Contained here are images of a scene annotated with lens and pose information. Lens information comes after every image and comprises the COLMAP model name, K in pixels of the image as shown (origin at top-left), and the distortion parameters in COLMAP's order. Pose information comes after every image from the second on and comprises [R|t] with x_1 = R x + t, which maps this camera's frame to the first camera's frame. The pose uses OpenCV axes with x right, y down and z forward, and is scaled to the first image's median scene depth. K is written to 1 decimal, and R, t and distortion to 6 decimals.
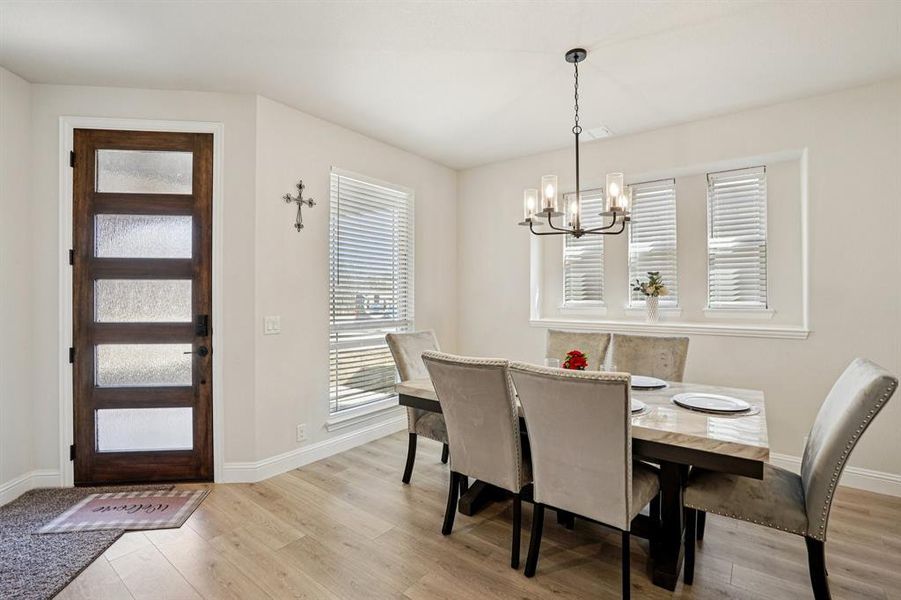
lens RADIAL K [[423.1, 0, 449.3], [0, 423.1, 296.1], [0, 0, 1]] dist [-0.034004, 0.007736]
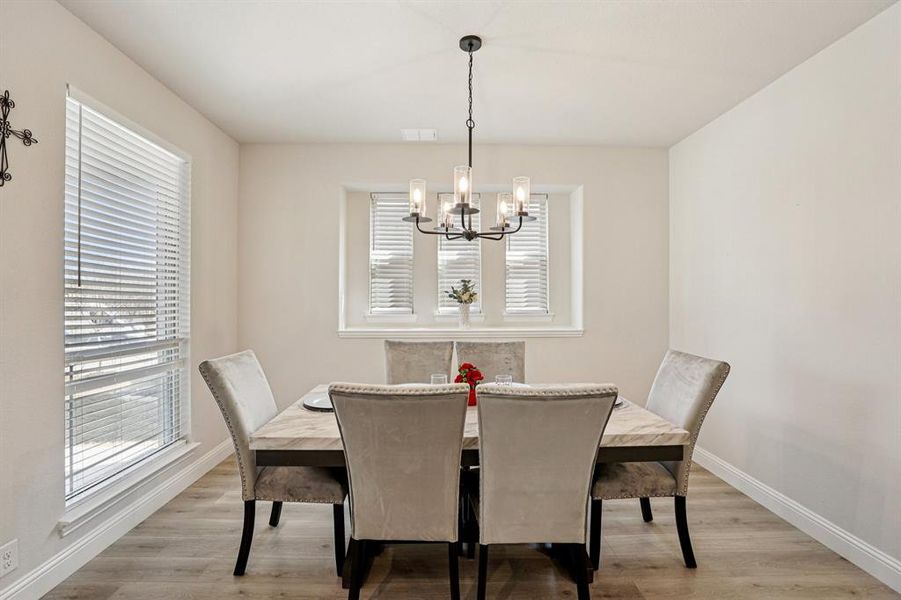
lens RADIAL K [[423.1, 0, 450.6], [0, 423.1, 303.3], [0, 0, 1]] dist [-0.034004, 0.007736]
pose [[0.781504, -0.004402, 0.623885, -0.235952], [0.002309, 0.999989, 0.004164, -0.004054], [-0.623897, -0.001814, 0.781505, 0.232637]]
